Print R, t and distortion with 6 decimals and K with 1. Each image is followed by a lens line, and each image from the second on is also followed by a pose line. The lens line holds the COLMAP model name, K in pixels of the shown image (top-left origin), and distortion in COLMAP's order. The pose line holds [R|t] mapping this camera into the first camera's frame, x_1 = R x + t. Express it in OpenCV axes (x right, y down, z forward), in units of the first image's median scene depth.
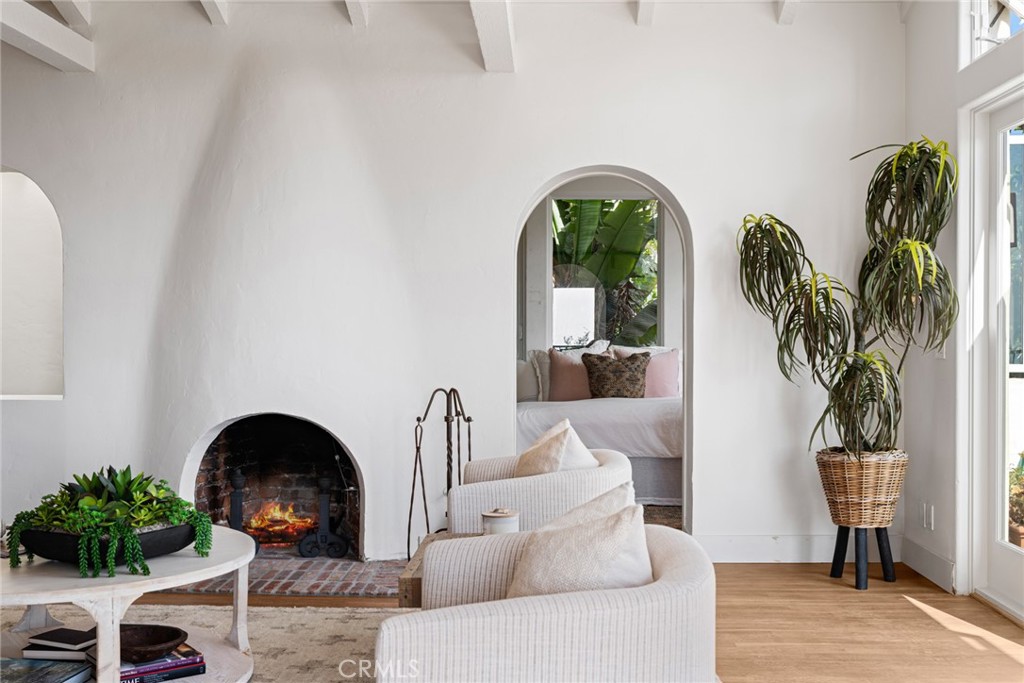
lens RADIAL K [[1059.1, 0, 510.1], [0, 1059.1, 339.6], [0, 0, 1]] dist [0.020553, 0.000000]
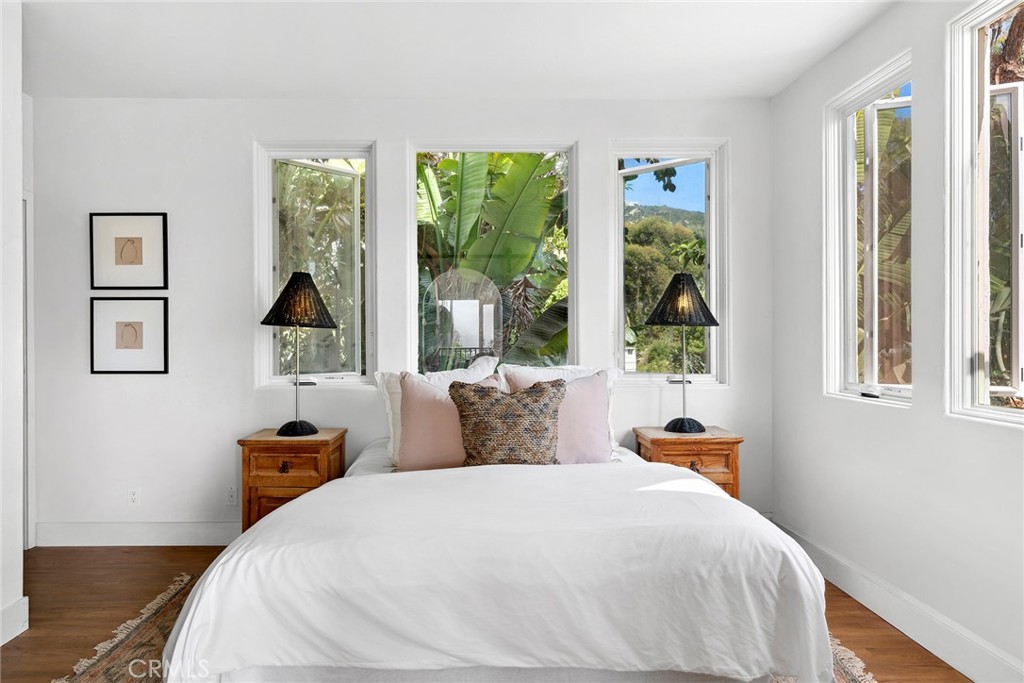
lens RADIAL K [[629.3, 0, 511.0], [0, 629.3, 336.1], [0, 0, 1]] dist [-0.000994, -0.000169]
pose [[0.995690, -0.001343, 0.092739, 0.068426], [0.001727, 0.999990, -0.004054, -0.010895], [-0.092733, 0.004197, 0.995682, 0.640812]]
